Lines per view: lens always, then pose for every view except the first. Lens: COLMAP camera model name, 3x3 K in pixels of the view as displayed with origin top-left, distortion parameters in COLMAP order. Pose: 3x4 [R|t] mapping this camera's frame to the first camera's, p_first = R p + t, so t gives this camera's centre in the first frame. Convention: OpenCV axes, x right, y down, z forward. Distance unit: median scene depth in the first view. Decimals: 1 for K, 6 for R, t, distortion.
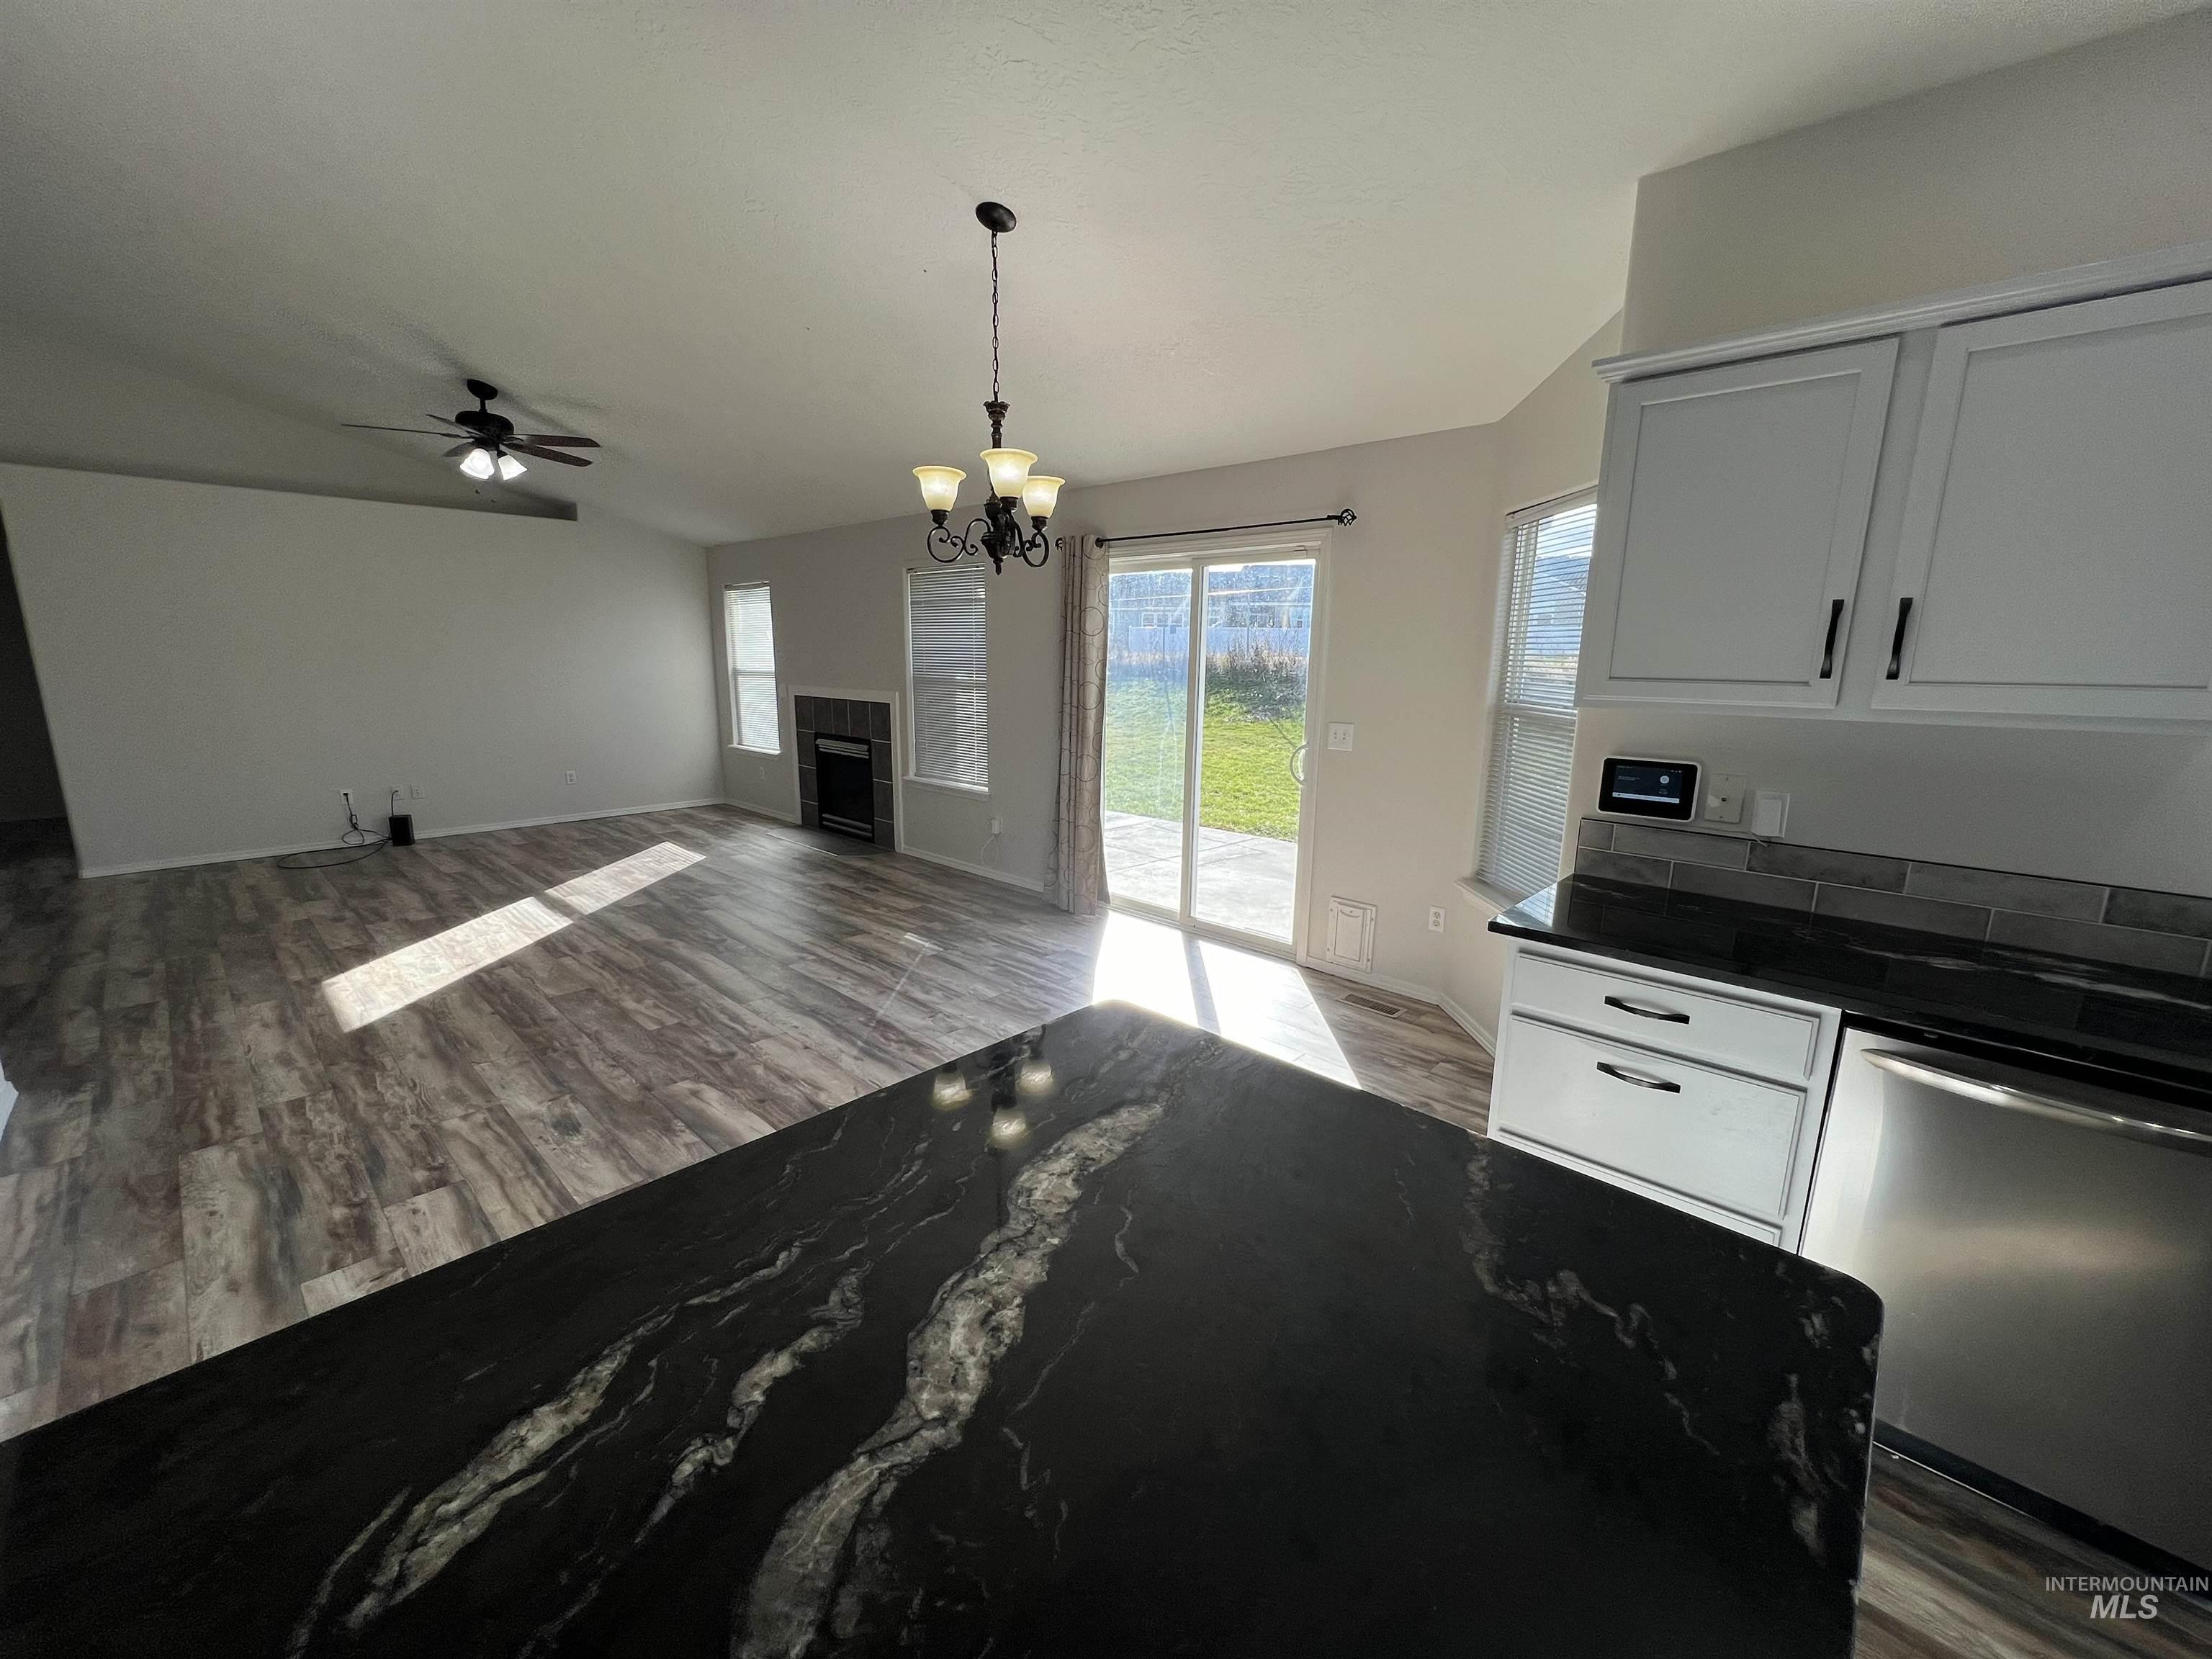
lens RADIAL K [[908.7, 0, 1106.0], [0, 908.7, 829.5], [0, 0, 1]] dist [0.018741, 0.000558]
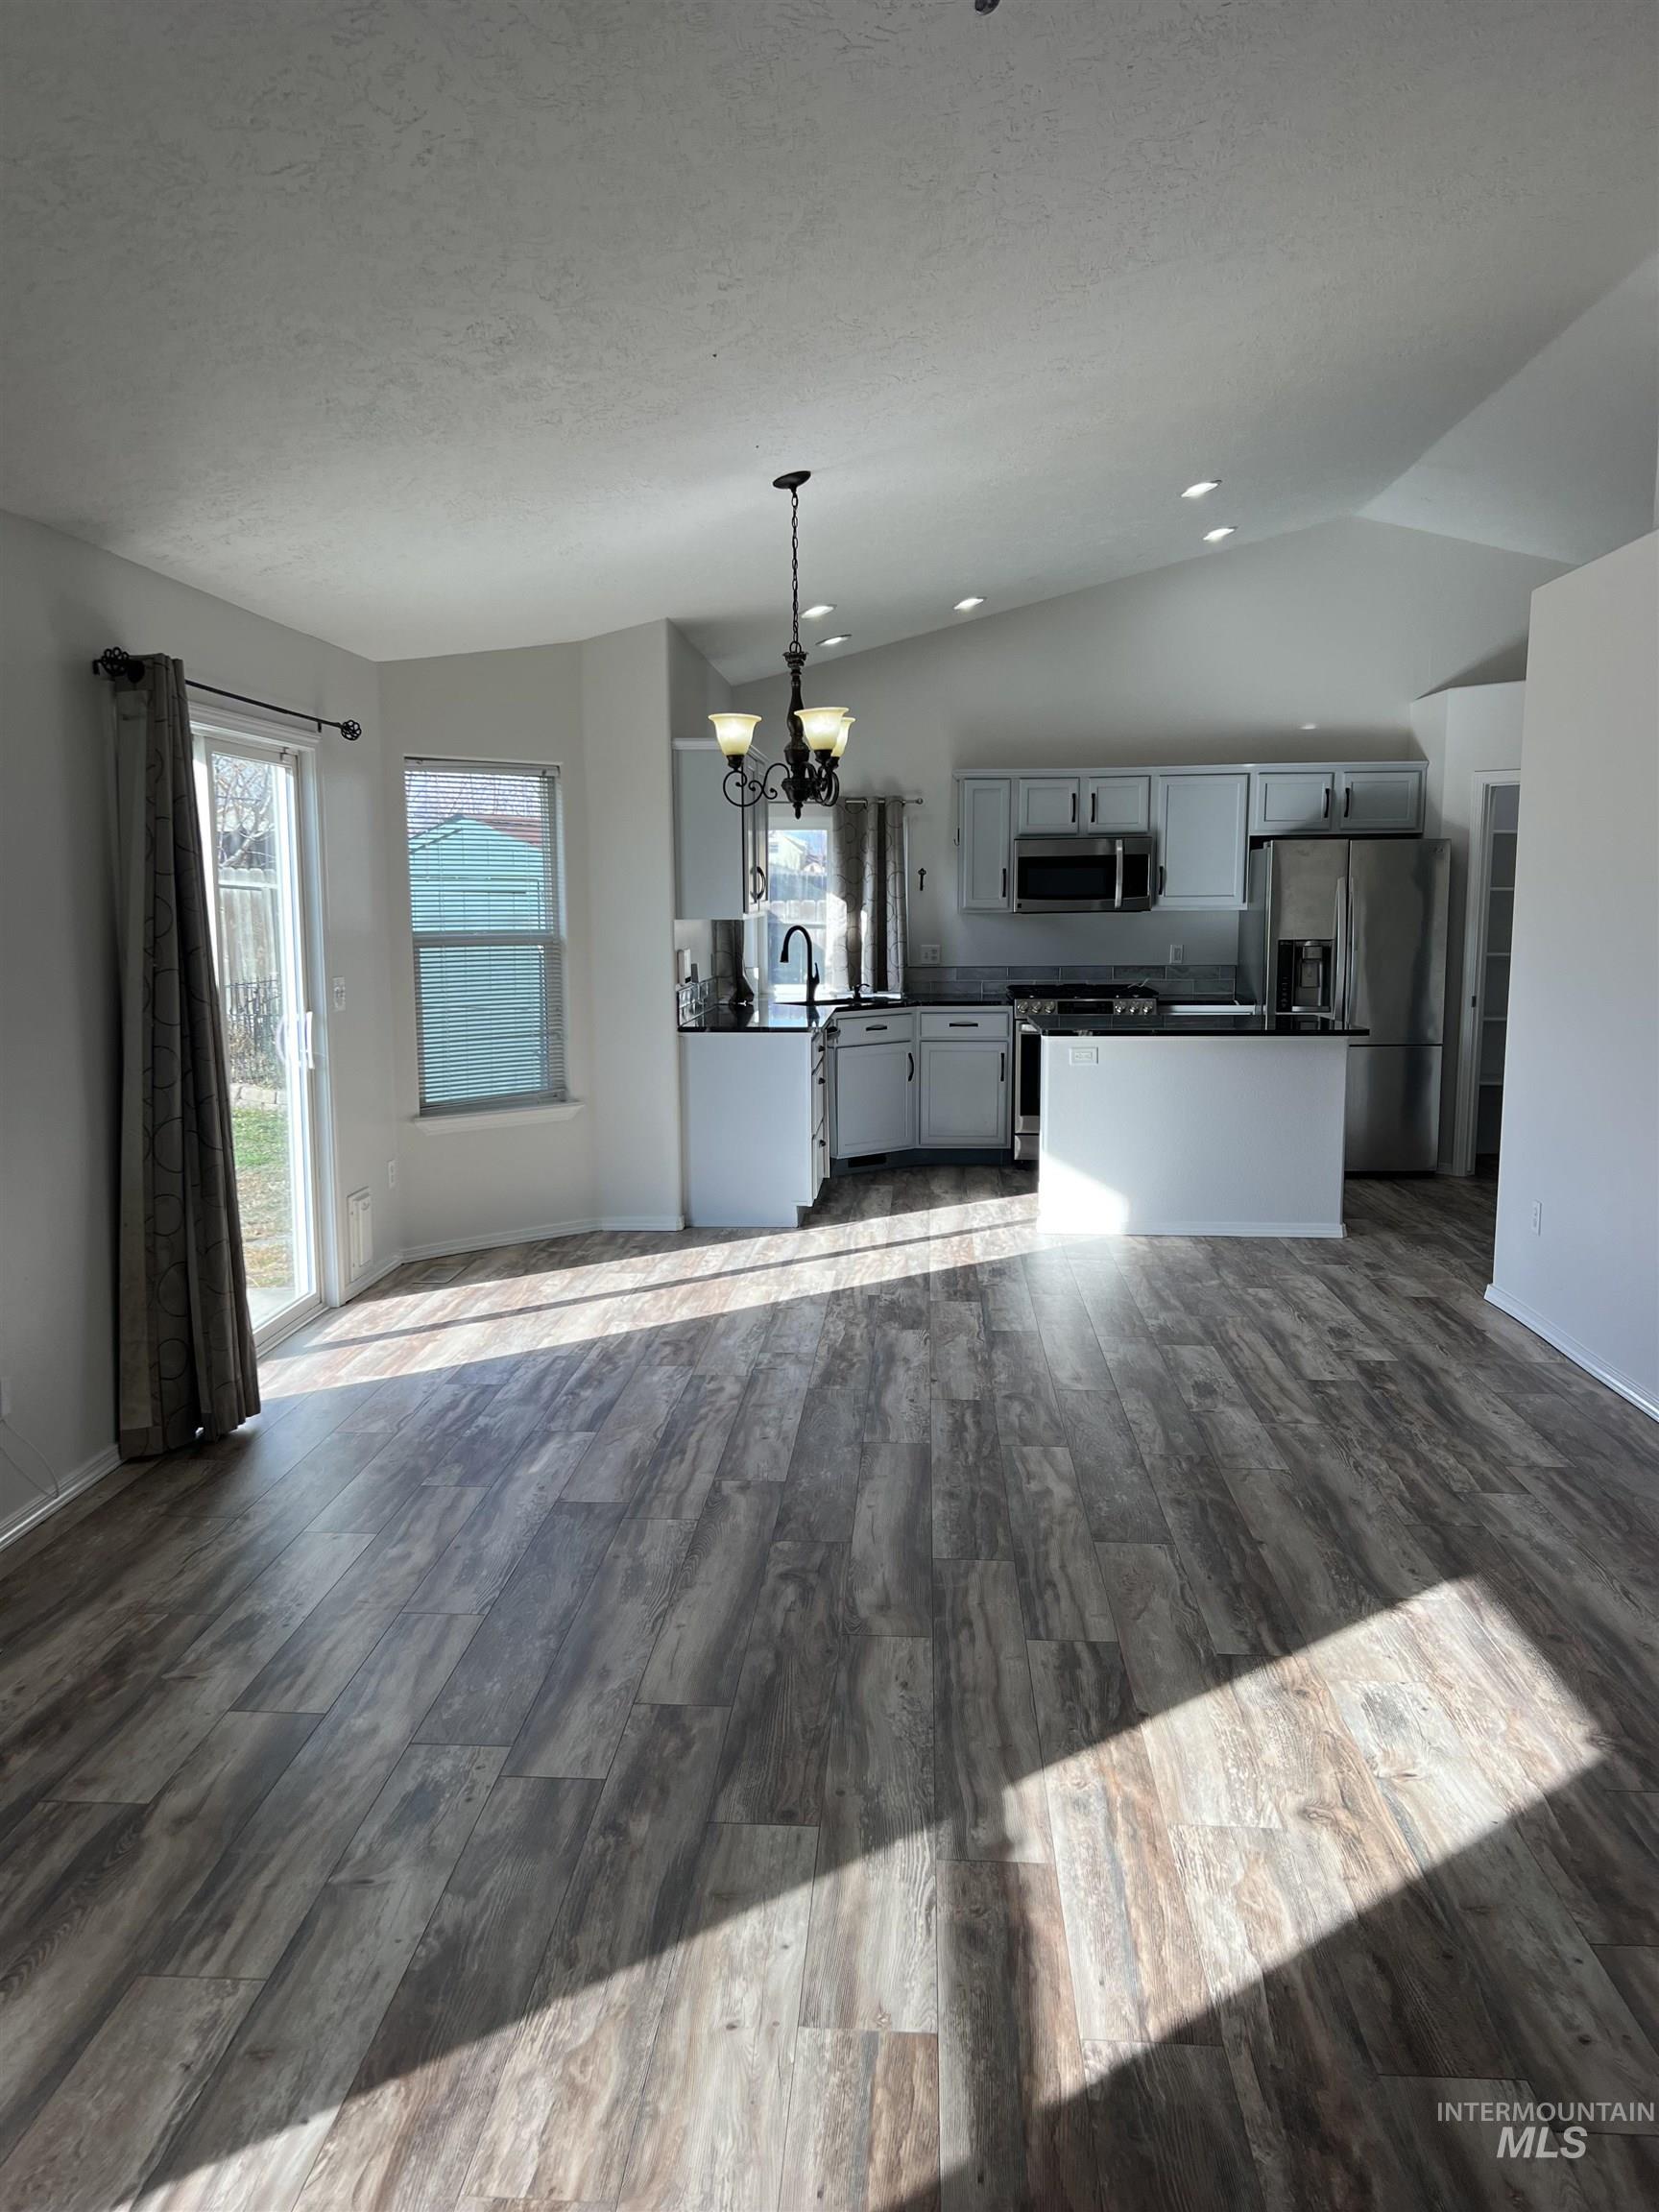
lens RADIAL K [[1668.5, 0, 829.5], [0, 1668.5, 1106.0], [0, 0, 1]] dist [0.001671, 0.000101]
pose [[-0.652273, -0.097671, 0.751665, -1.190501], [0.155499, 0.953329, 0.258813, -0.337020], [-0.741862, 0.285700, -0.606643, 1.672657]]
